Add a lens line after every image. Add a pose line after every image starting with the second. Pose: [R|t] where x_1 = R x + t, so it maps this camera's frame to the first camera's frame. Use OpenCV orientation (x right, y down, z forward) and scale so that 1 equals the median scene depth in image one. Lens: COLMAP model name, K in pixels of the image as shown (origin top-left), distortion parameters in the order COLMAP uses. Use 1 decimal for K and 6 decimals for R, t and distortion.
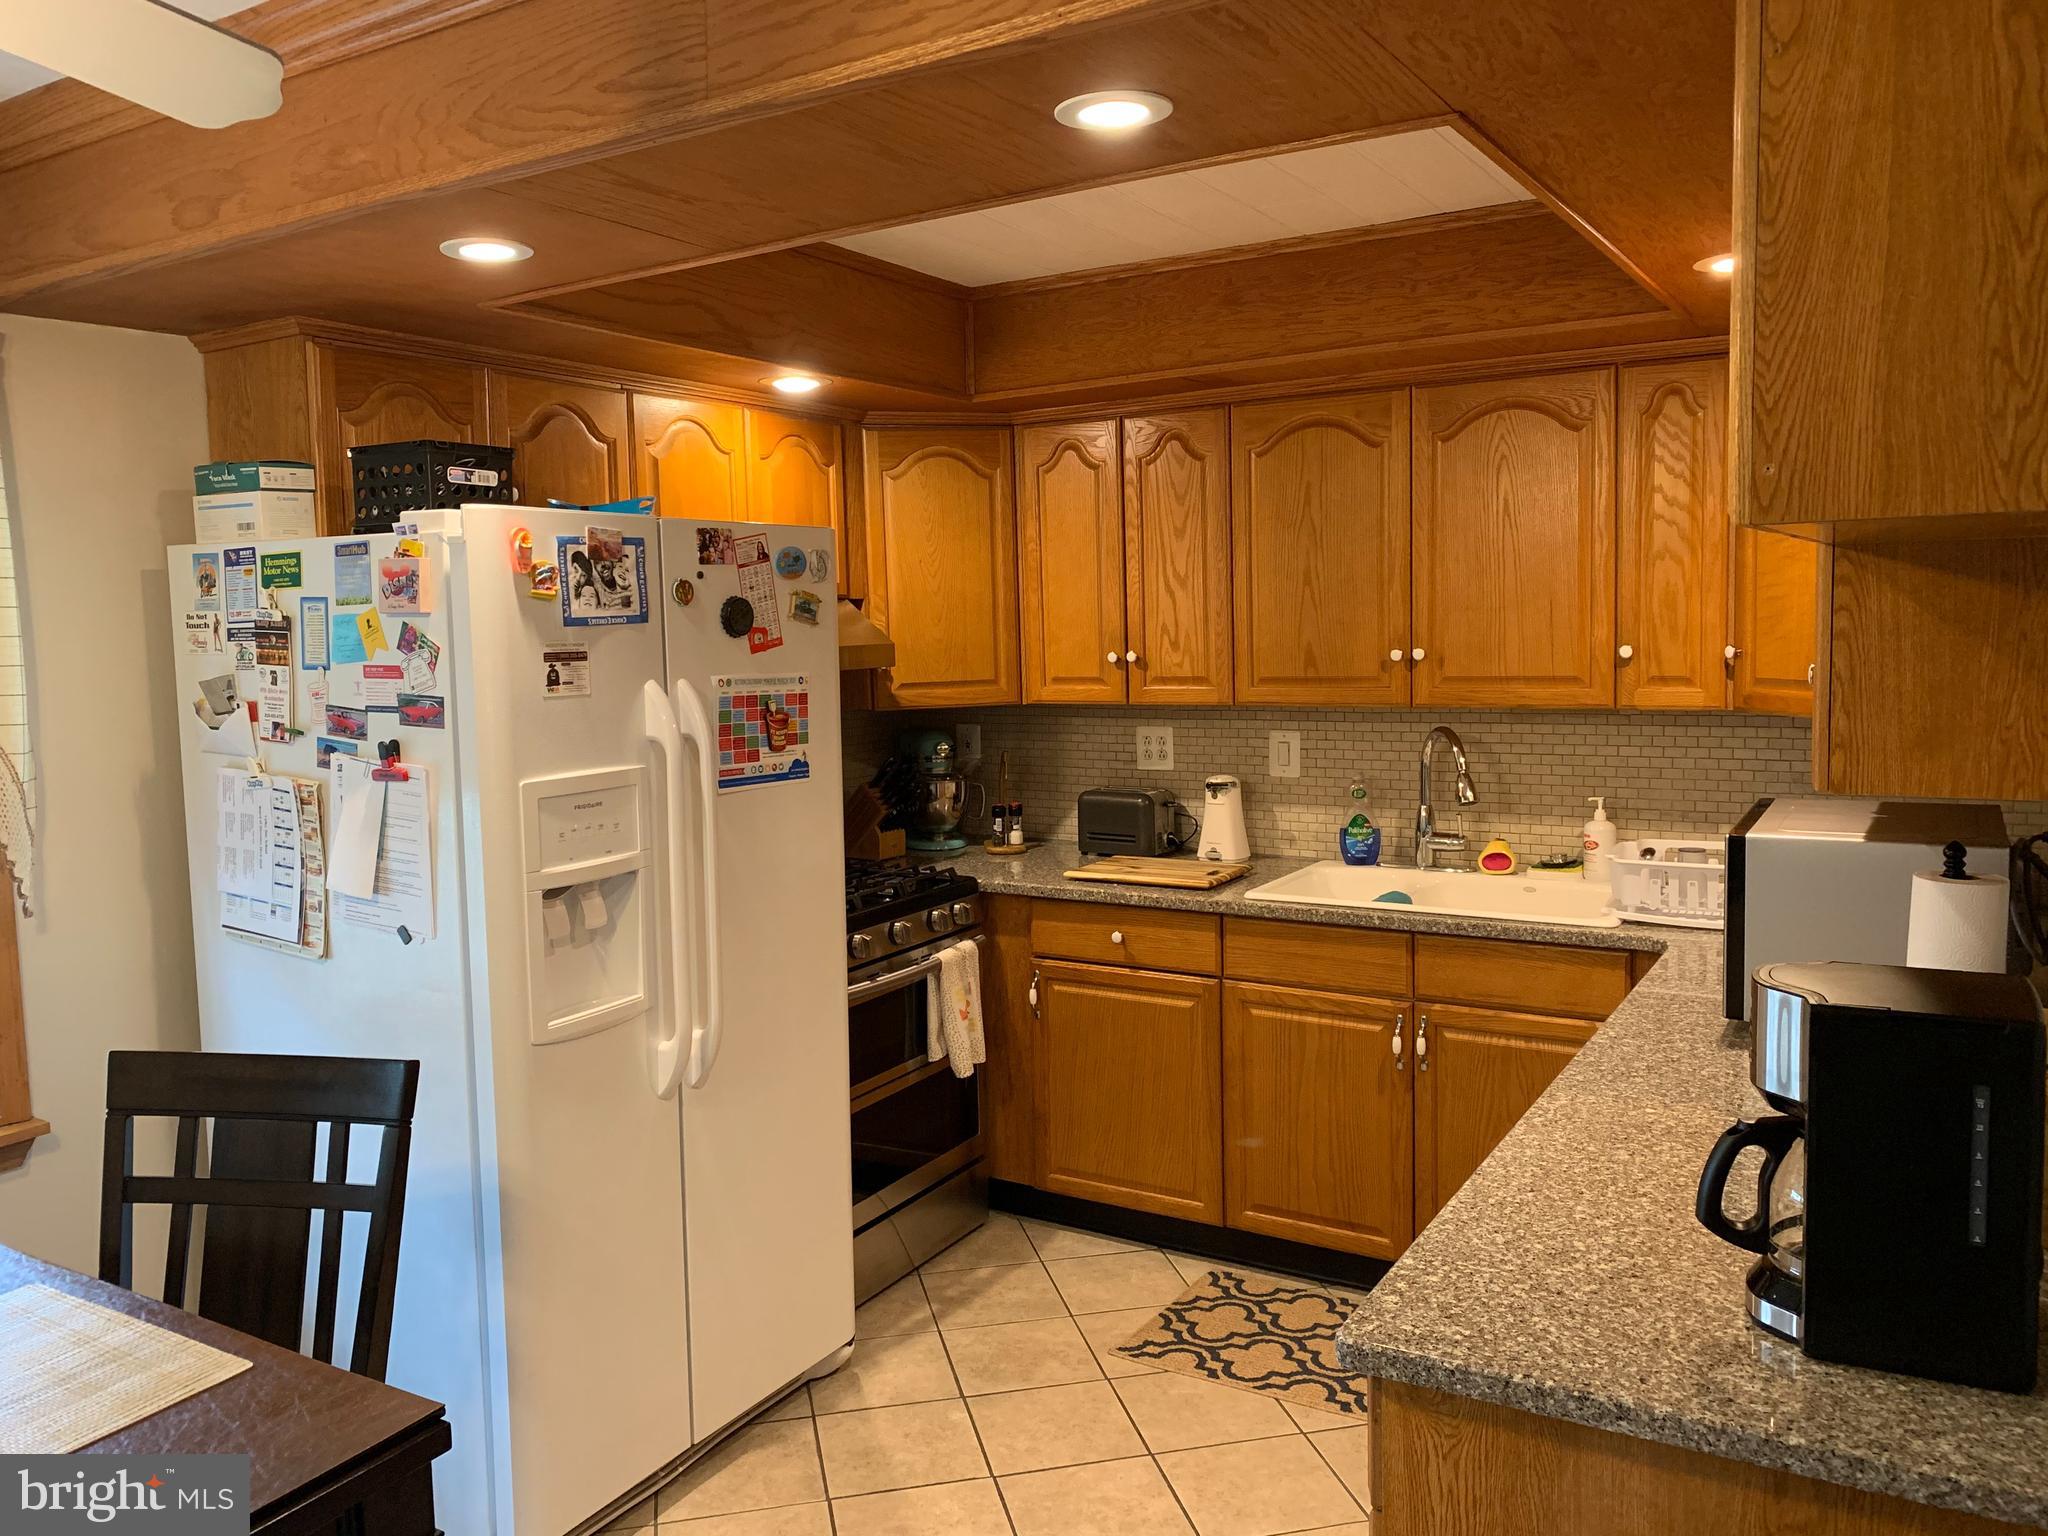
lens RADIAL K [[1561.2, 0, 1016.8], [0, 1561.2, 751.2], [0, 0, 1]] dist [0.034691, -0.045532]
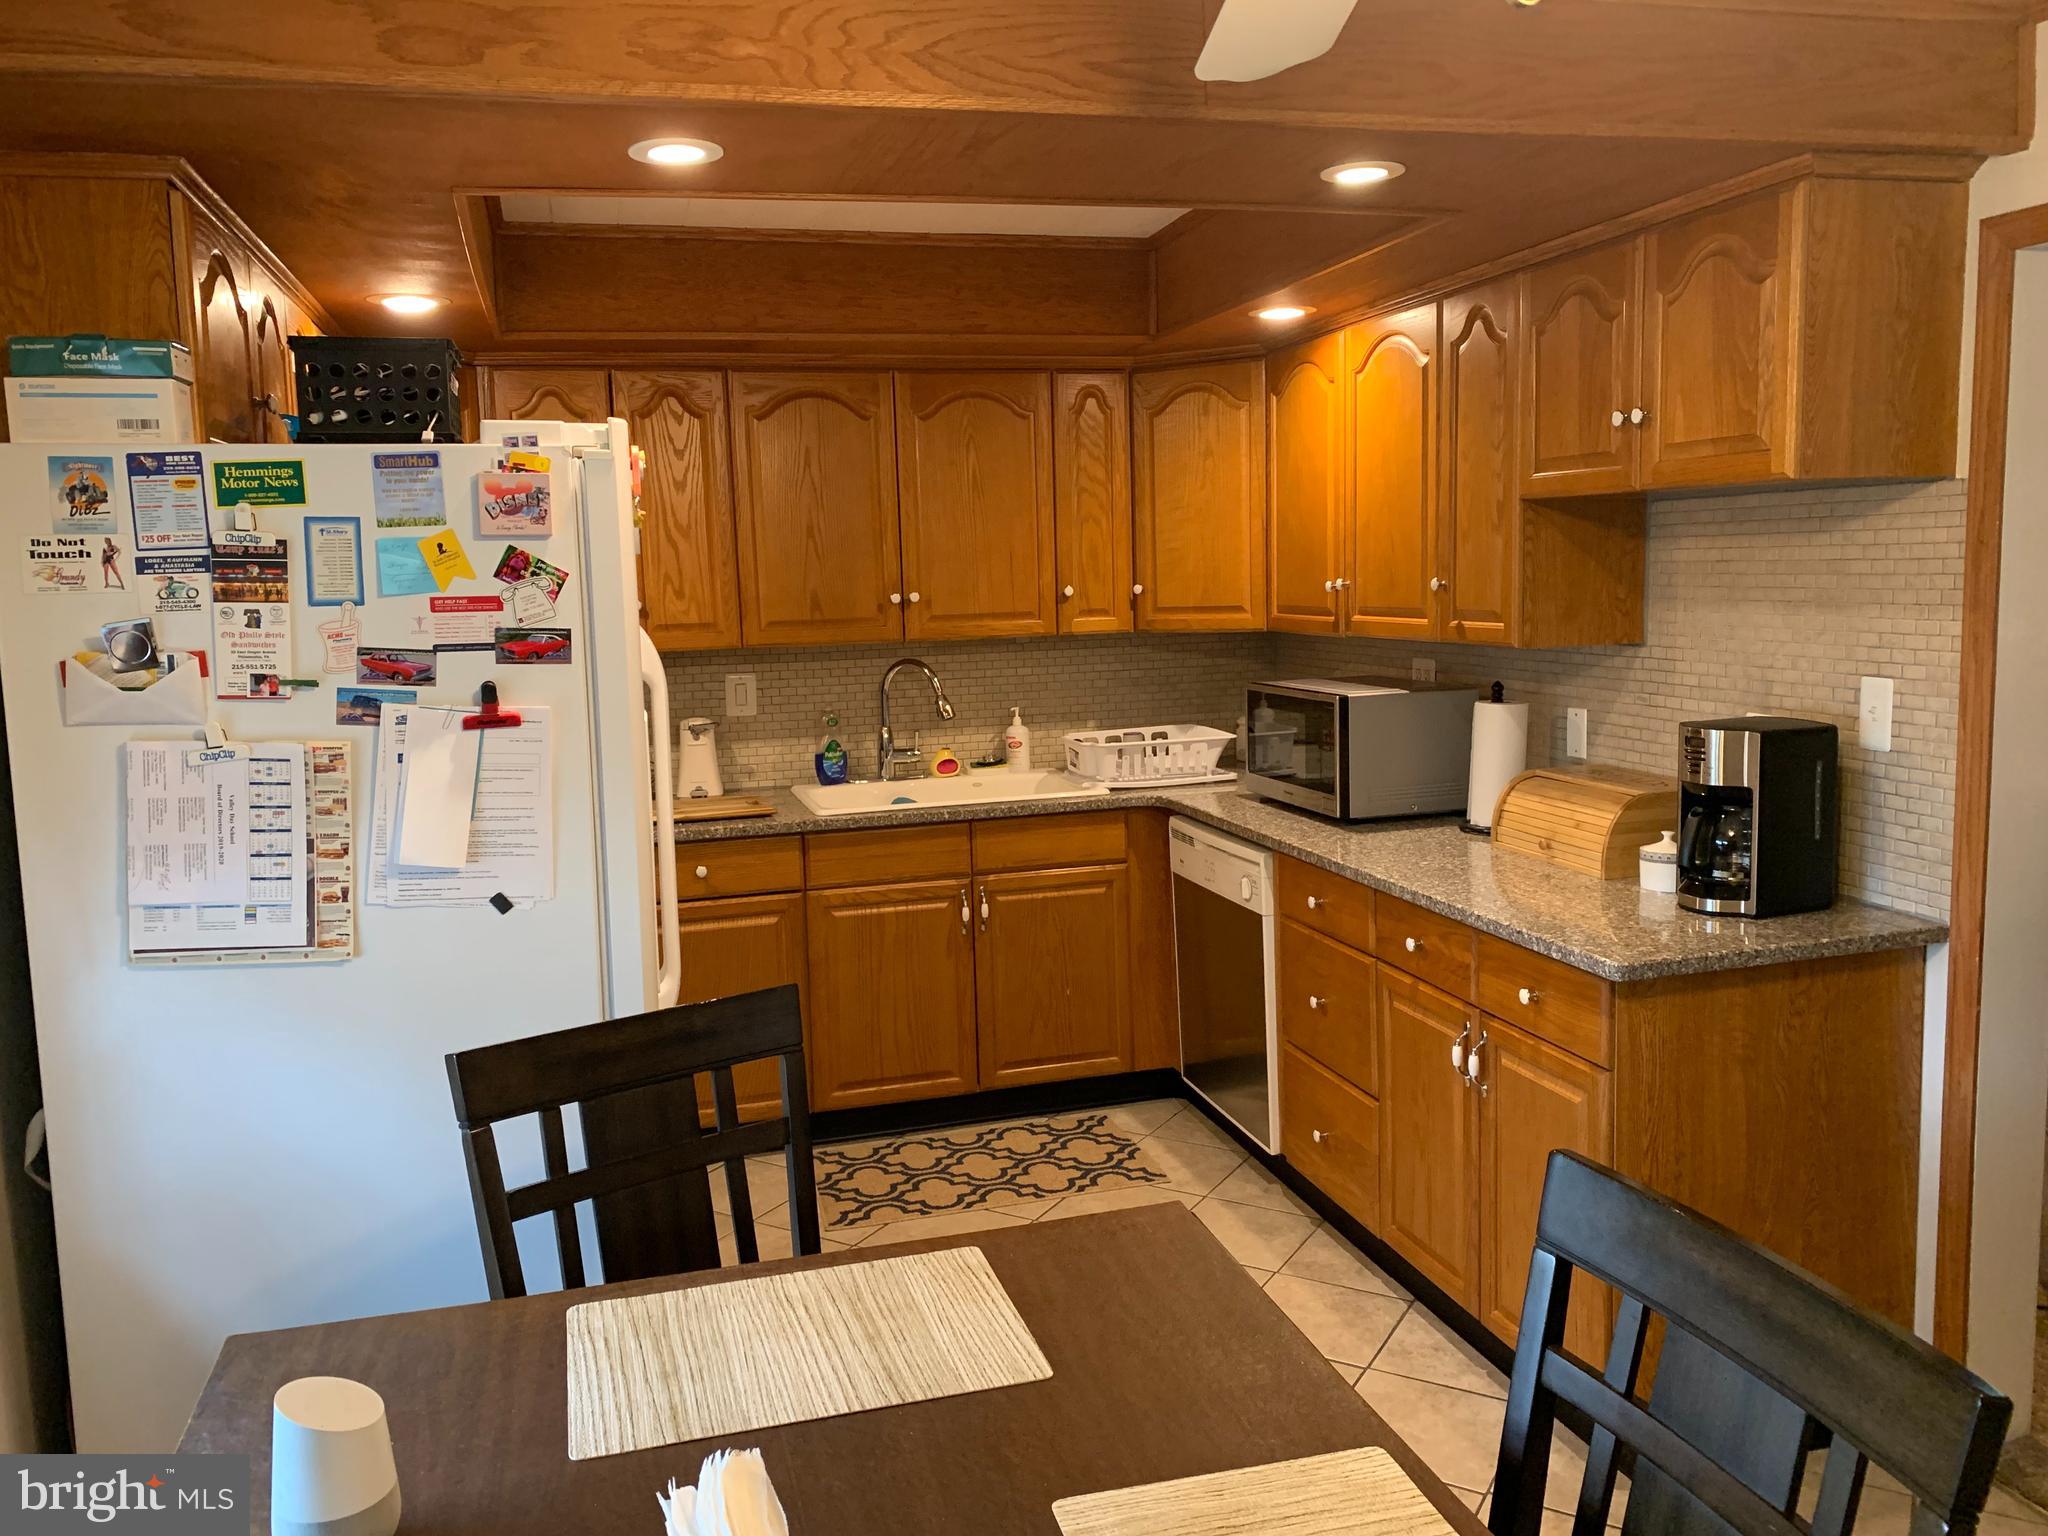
lens RADIAL K [[1561.2, 0, 1012.8], [0, 1561.2, 751.5], [0, 0, 1]] dist [0.034691, -0.045532]
pose [[0.684858, -0.083782, 0.723844, -0.775172], [0.077986, 0.996090, 0.041507, 0.016957], [-0.724491, 0.028023, 0.688714, 0.173079]]
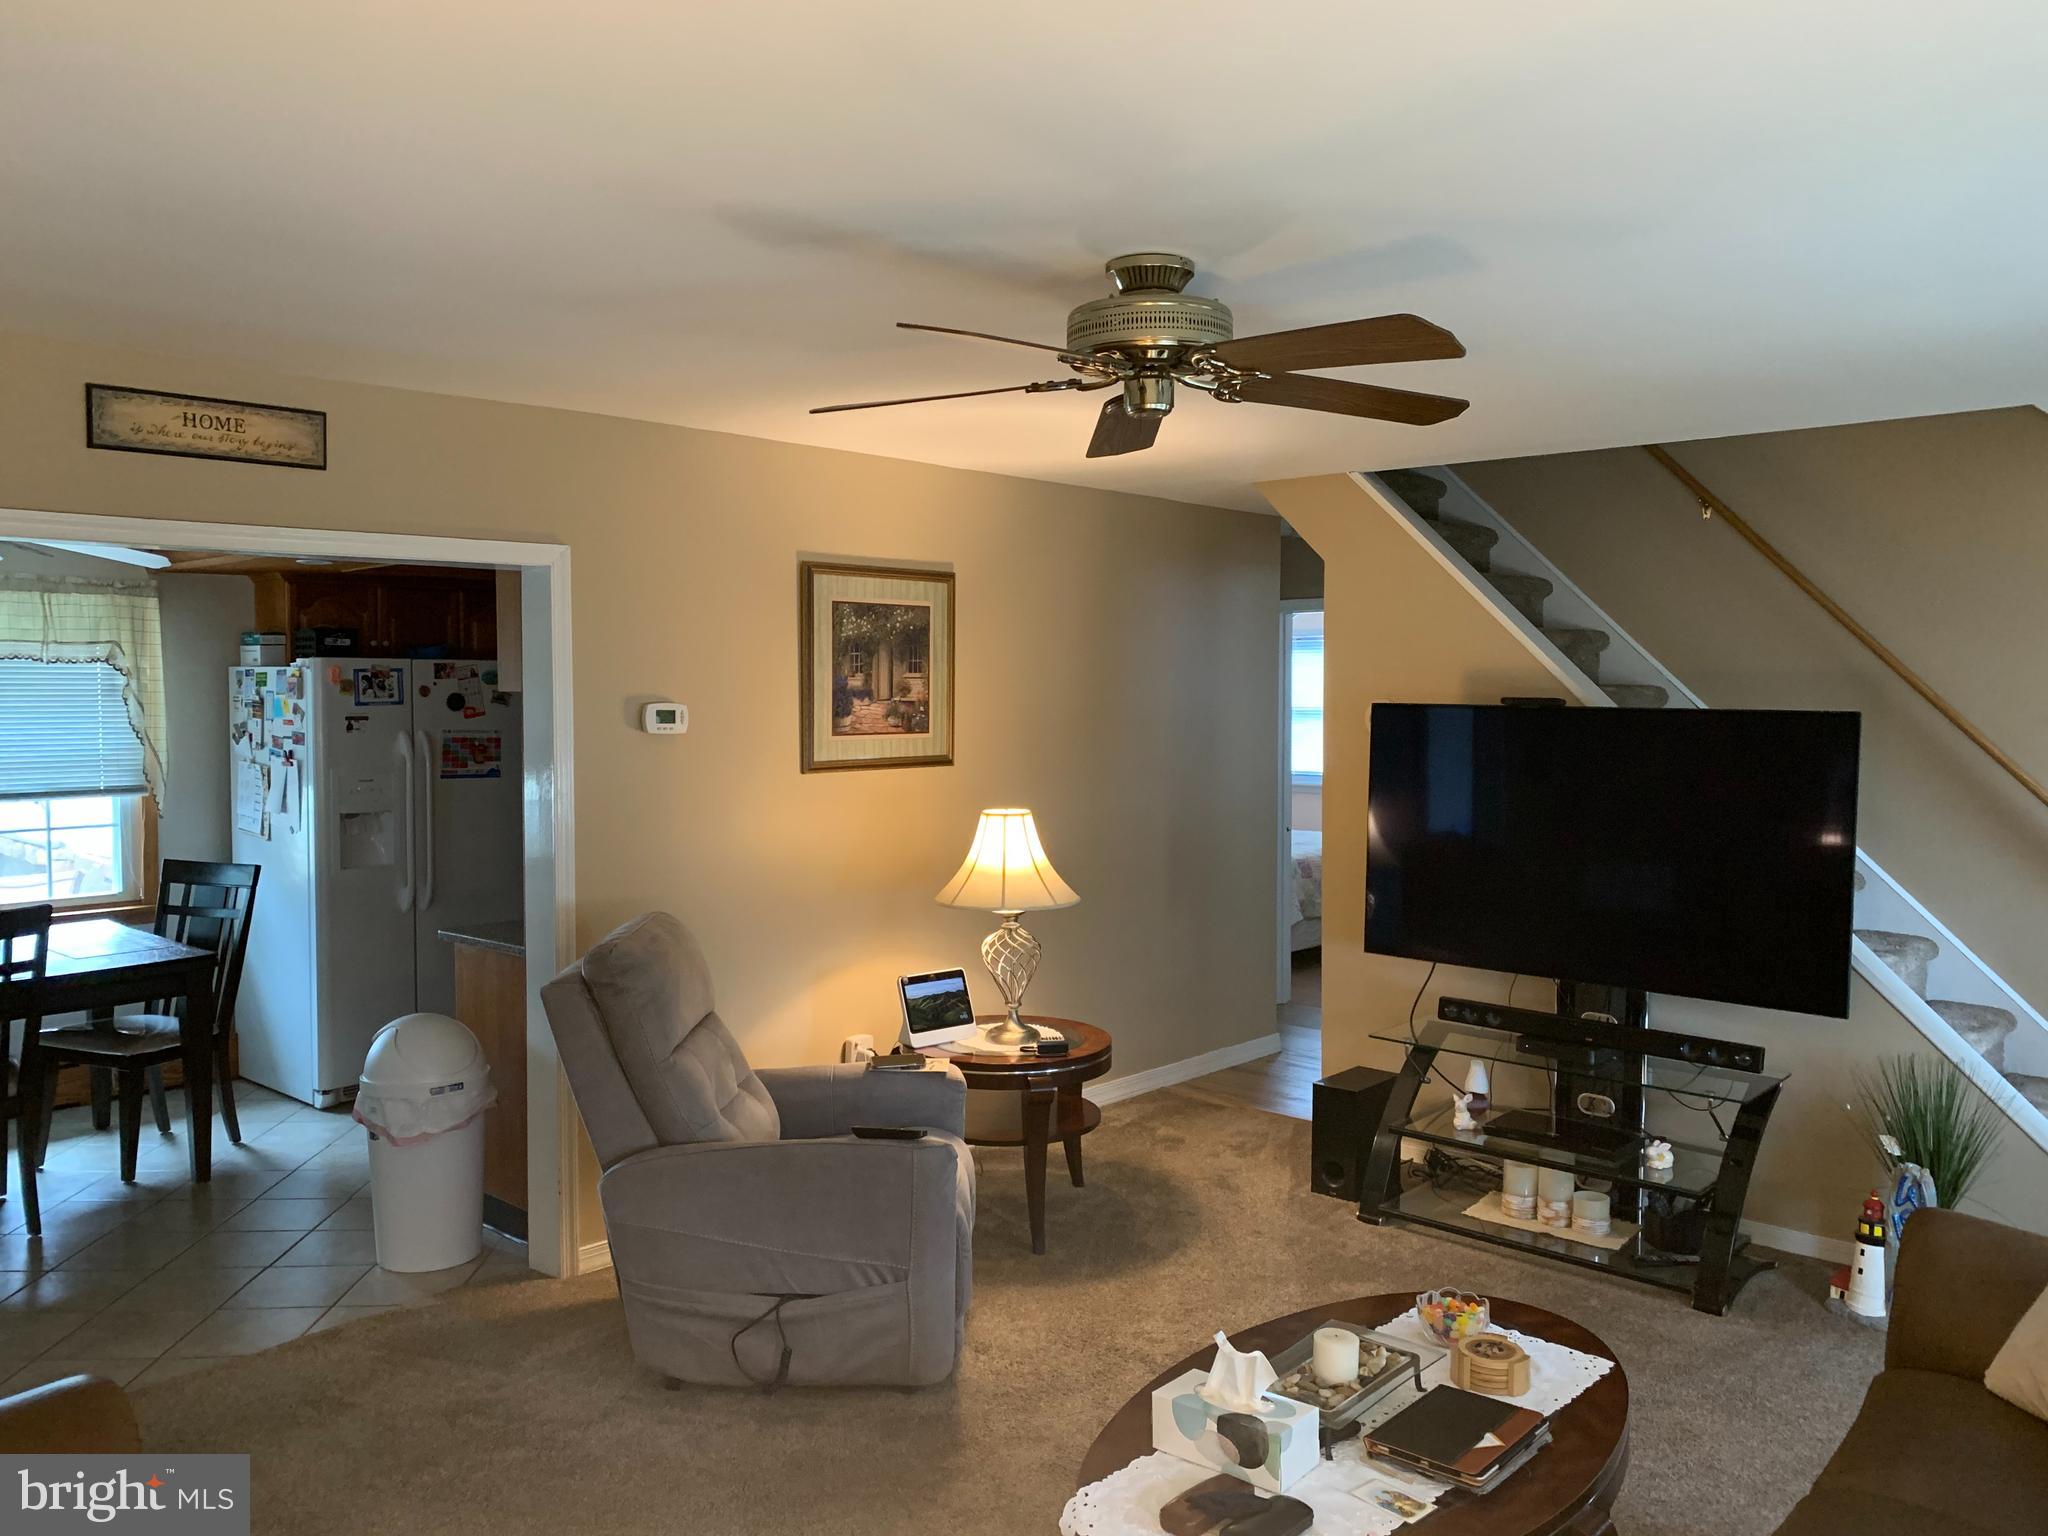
lens RADIAL K [[1561.2, 0, 1014.5], [0, 1561.2, 767.8], [0, 0, 1]] dist [0.034691, -0.045532]
pose [[0.980327, 0.034032, -0.194423, 1.108695], [-0.040764, 0.998696, -0.030730, 0.046830], [0.193124, 0.038051, 0.980436, -1.105900]]
